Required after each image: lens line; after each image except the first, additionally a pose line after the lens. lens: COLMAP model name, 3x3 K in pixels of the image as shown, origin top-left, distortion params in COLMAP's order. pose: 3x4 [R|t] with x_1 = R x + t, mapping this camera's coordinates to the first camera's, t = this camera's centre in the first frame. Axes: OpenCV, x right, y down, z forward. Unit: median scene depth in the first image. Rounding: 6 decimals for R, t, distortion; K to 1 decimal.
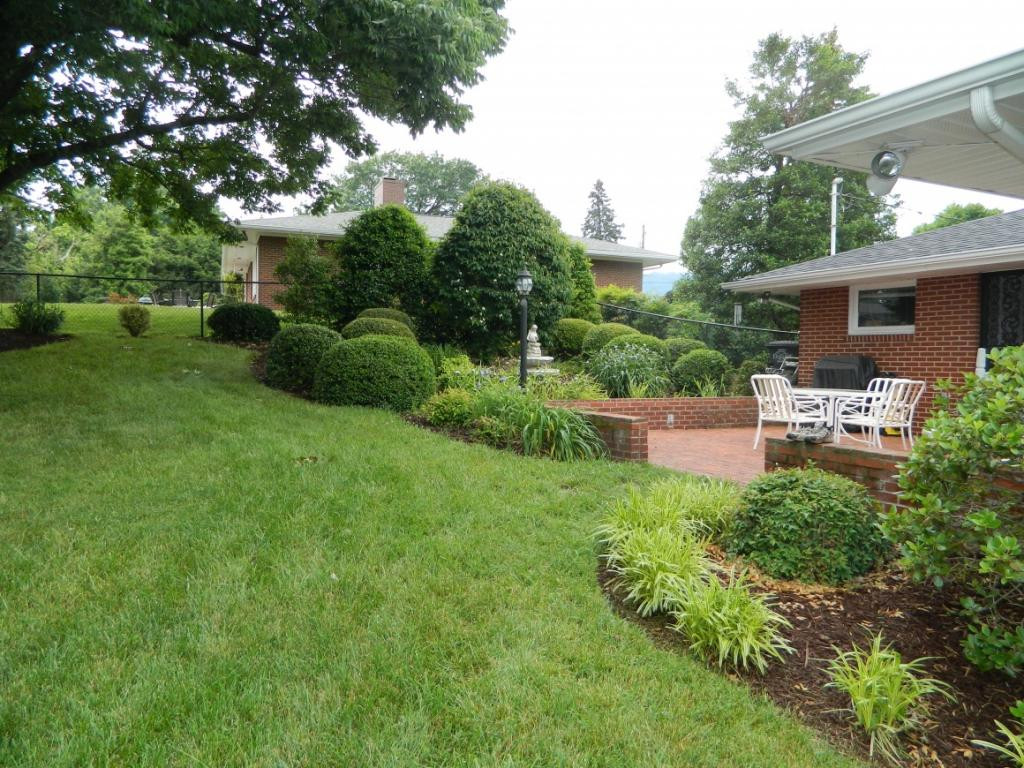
lens RADIAL K [[752.0, 0, 511.7], [0, 752.0, 386.4], [0, 0, 1]] dist [-0.009202, -0.002861]
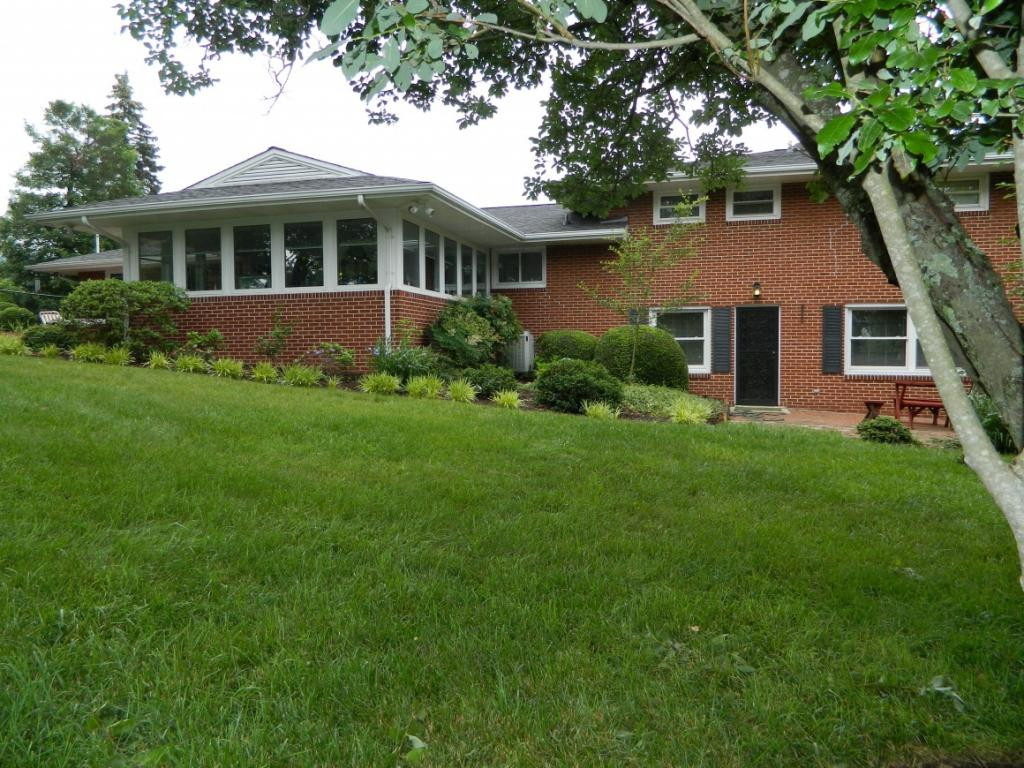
lens RADIAL K [[752.0, 0, 513.1], [0, 752.0, 380.0], [0, 0, 1]] dist [-0.009202, -0.002861]
pose [[0.683326, -0.050354, 0.728375, -0.156189], [0.050393, 0.998493, 0.021752, 0.104814], [-0.728372, 0.021841, 0.684833, -0.713398]]
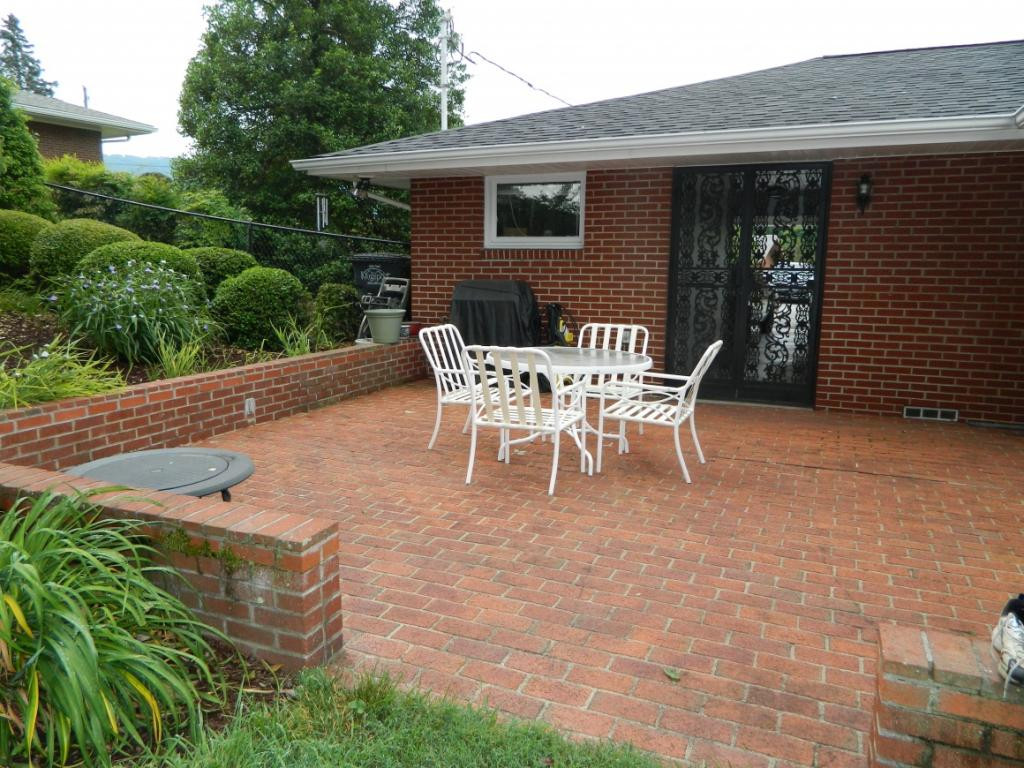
lens RADIAL K [[752.0, 0, 515.7], [0, 752.0, 381.9], [0, 0, 1]] dist [-0.009202, -0.002861]
pose [[0.775583, -0.110077, 0.621573, 0.016827], [0.026476, 0.989484, 0.142196, -0.033542], [-0.630690, -0.093828, 0.770342, 0.327443]]
